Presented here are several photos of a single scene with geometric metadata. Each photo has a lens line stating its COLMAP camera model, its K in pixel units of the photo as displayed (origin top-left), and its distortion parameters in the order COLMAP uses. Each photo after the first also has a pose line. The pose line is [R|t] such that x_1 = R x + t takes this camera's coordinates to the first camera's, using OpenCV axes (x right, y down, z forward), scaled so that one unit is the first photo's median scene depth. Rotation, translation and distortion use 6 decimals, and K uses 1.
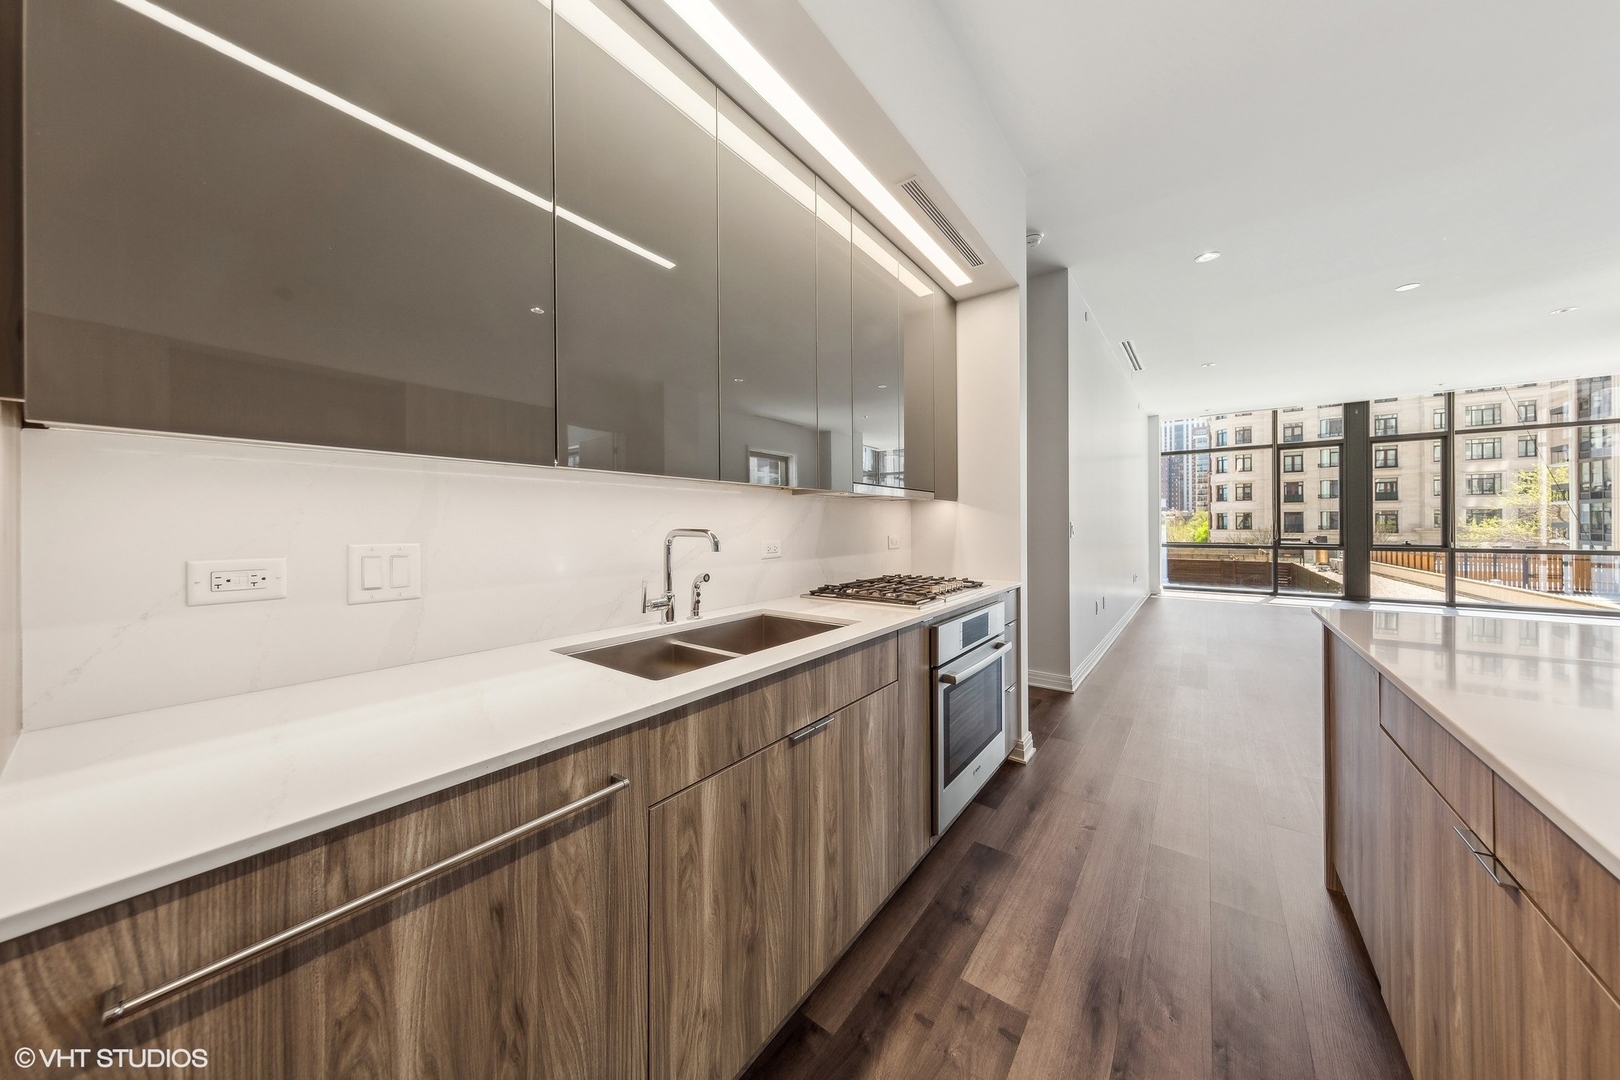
lens RADIAL K [[520.2, 0, 804.6], [0, 520.2, 524.1], [0, 0, 1]] dist [0.002494, 0.000160]
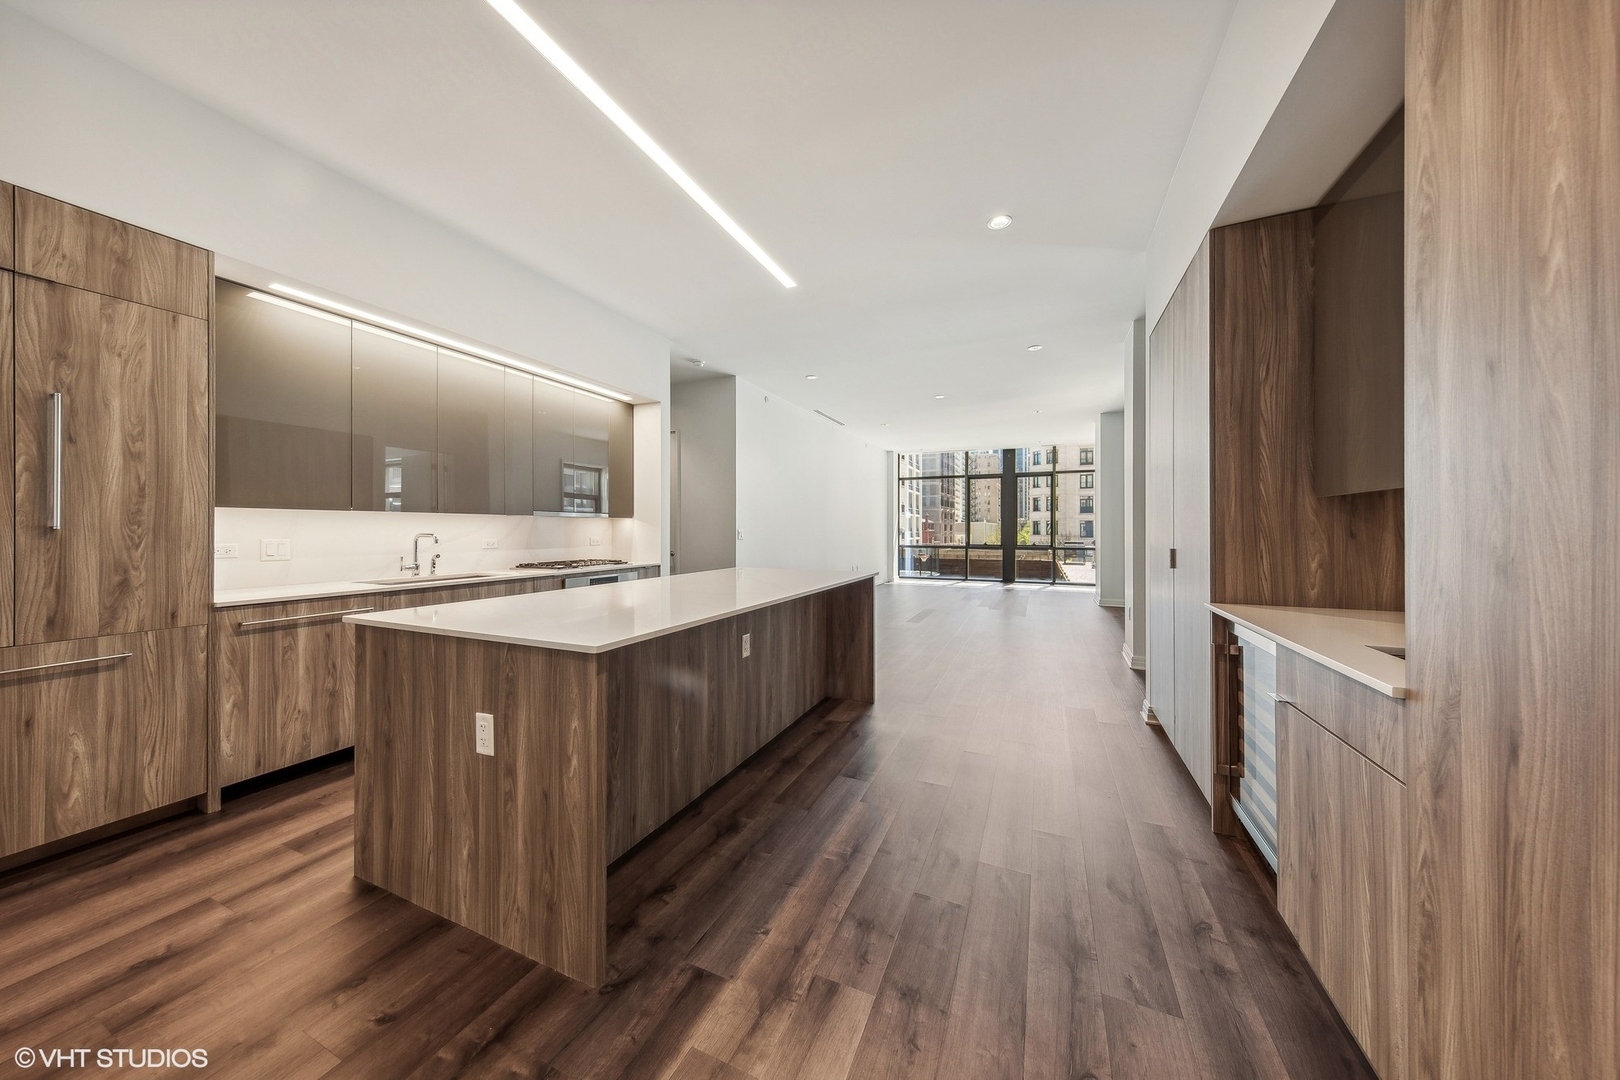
lens RADIAL K [[518.1, 0, 812.7], [0, 518.1, 528.0], [0, 0, 1]] dist [0.002304, -0.000005]
pose [[0.971014, 0.004579, 0.238977, 0.155261], [-0.004207, 0.999989, -0.002069, -0.003190], [-0.238984, 0.001003, 0.971023, -0.282206]]
